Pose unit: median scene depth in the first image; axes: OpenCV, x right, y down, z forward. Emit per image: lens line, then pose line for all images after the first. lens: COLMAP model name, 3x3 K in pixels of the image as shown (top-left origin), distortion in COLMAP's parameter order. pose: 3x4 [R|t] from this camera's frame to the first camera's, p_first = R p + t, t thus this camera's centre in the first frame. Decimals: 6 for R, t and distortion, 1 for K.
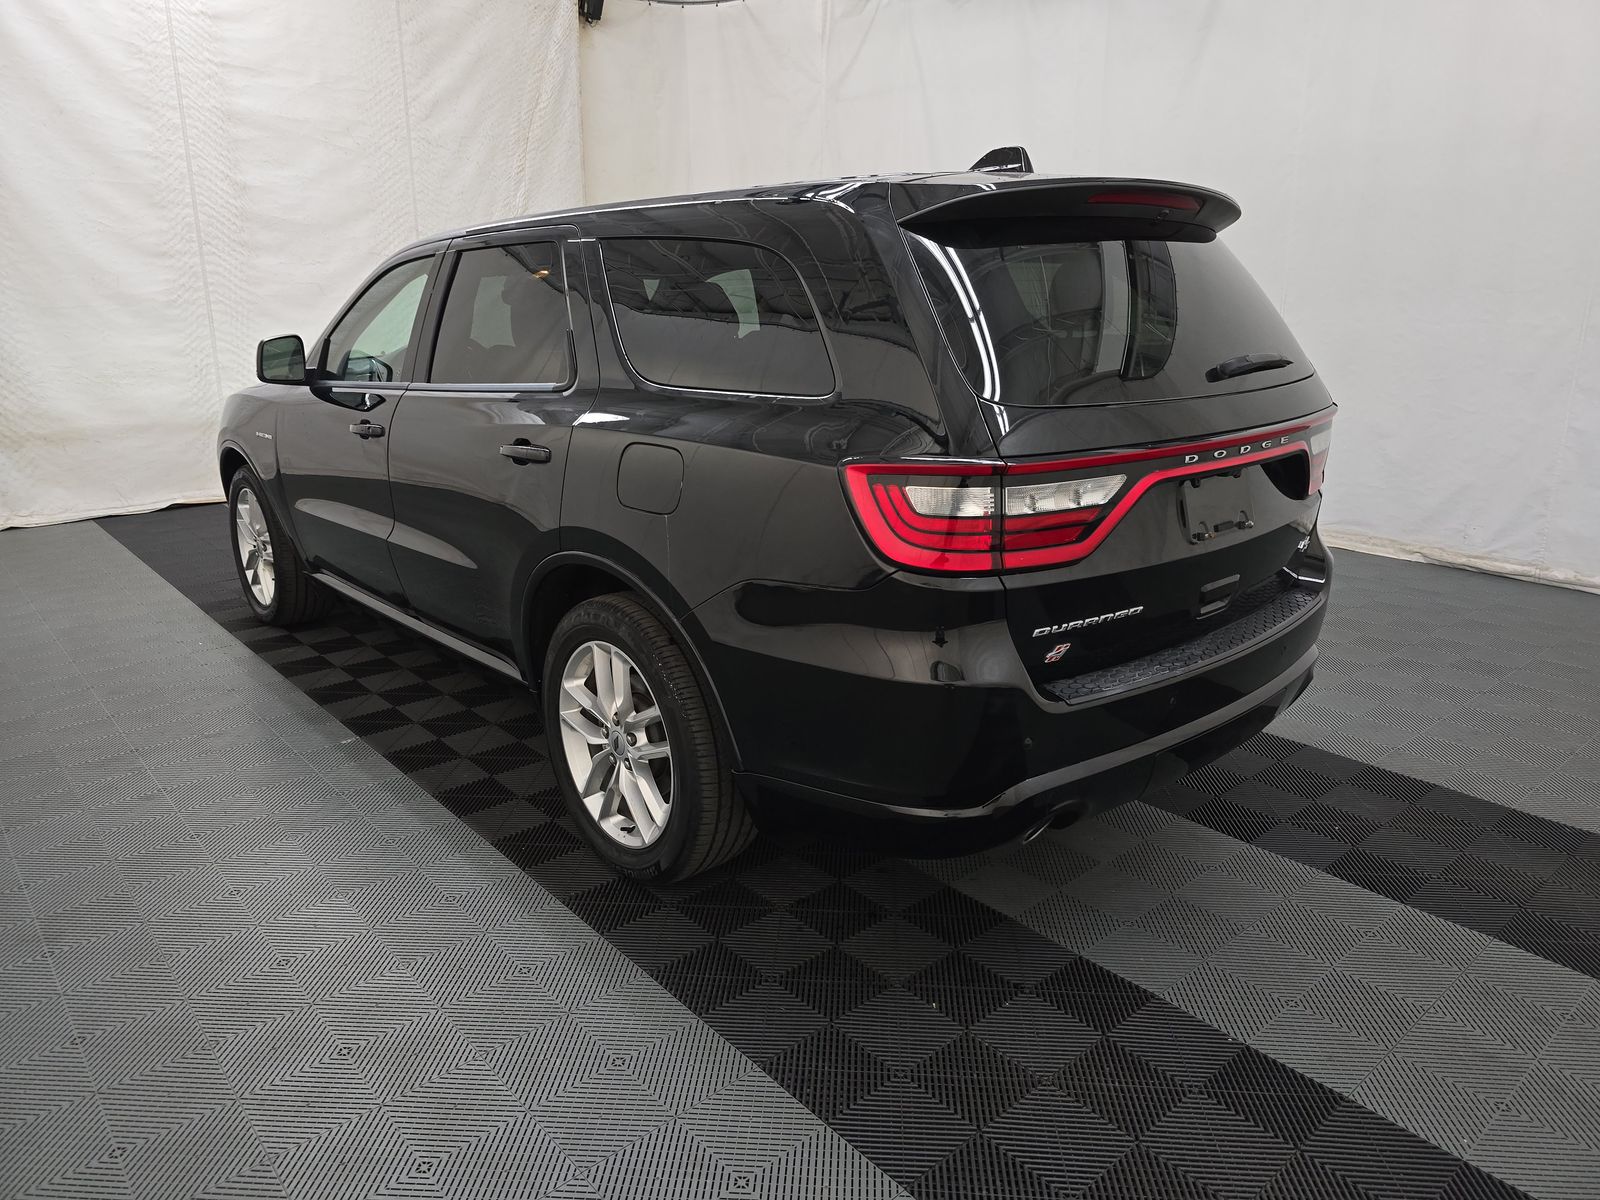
lens RADIAL K [[1107.5, 0, 797.0], [0, 1107.5, 598.1], [0, 0, 1]] dist [0.074314, -0.039477]
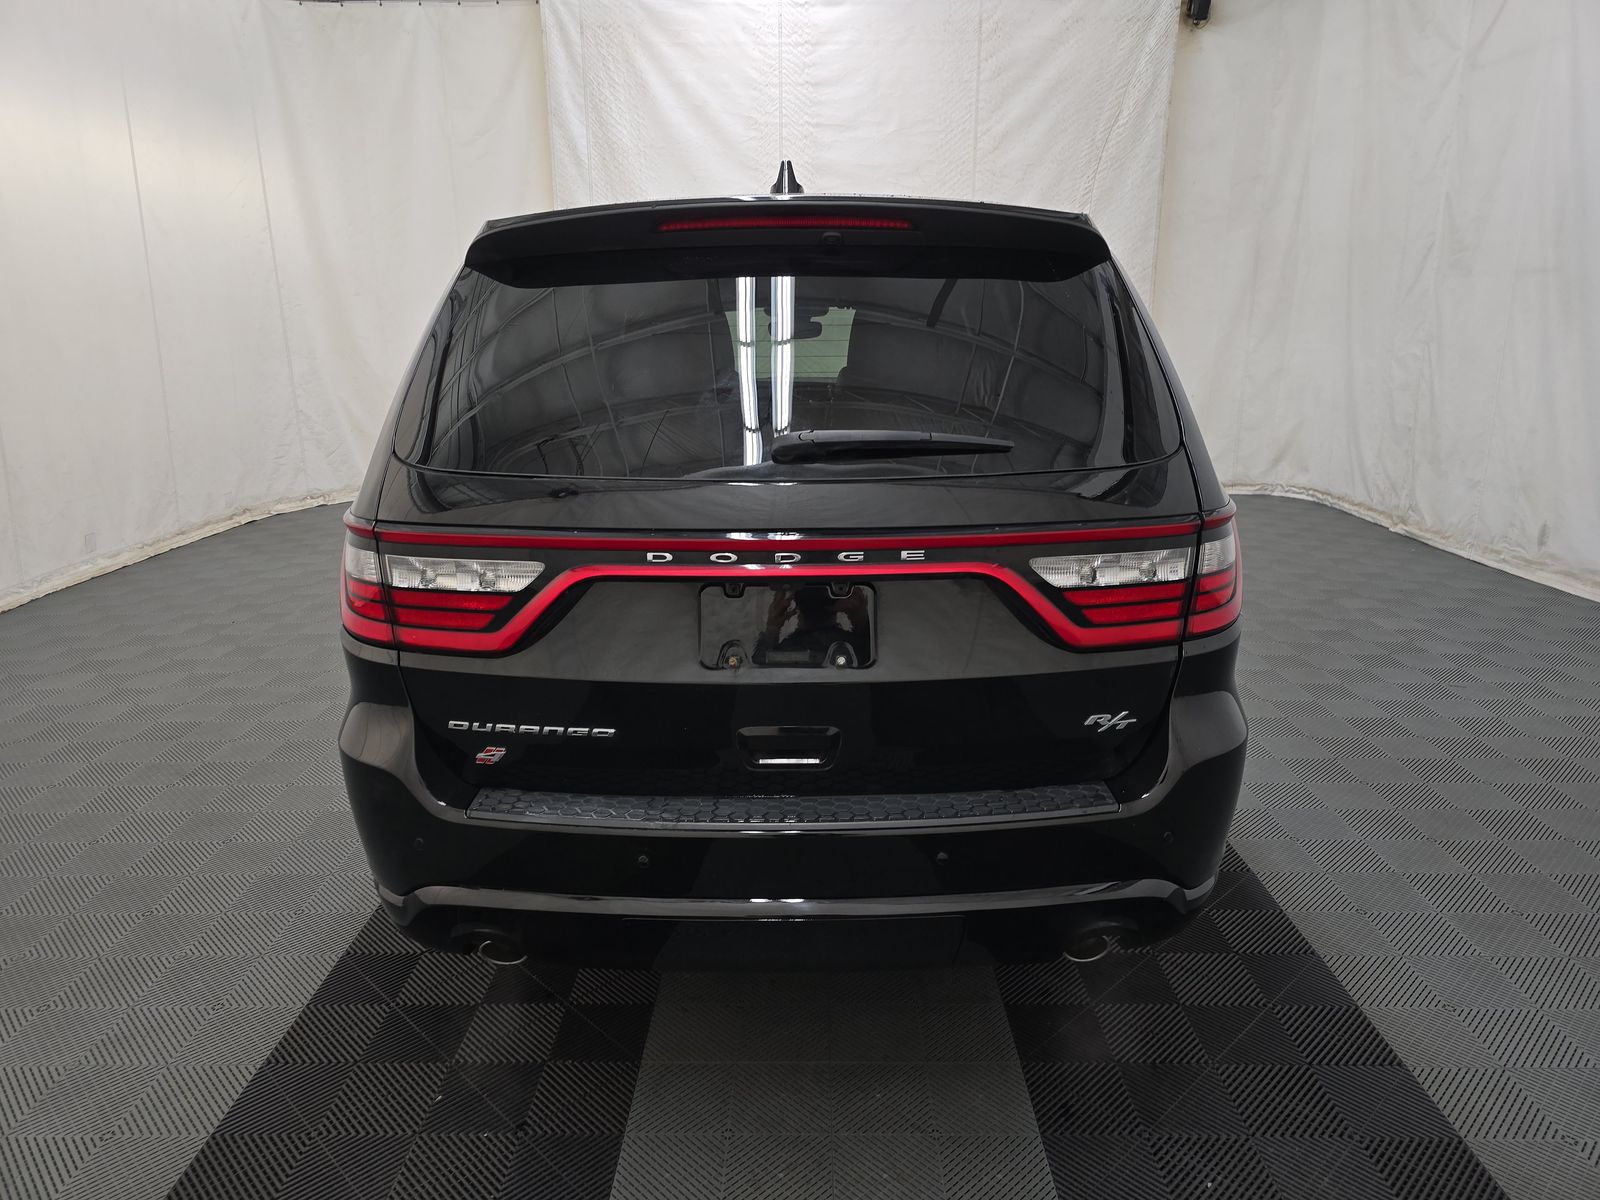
lens RADIAL K [[1107.5, 0, 797.0], [0, 1107.5, 598.1], [0, 0, 1]] dist [0.074314, -0.039477]
pose [[0.750379, 0.166093, -0.639800, 0.298313], [-0.175898, 0.983191, 0.048938, -0.048777], [0.637174, 0.075818, 0.766982, 0.151645]]
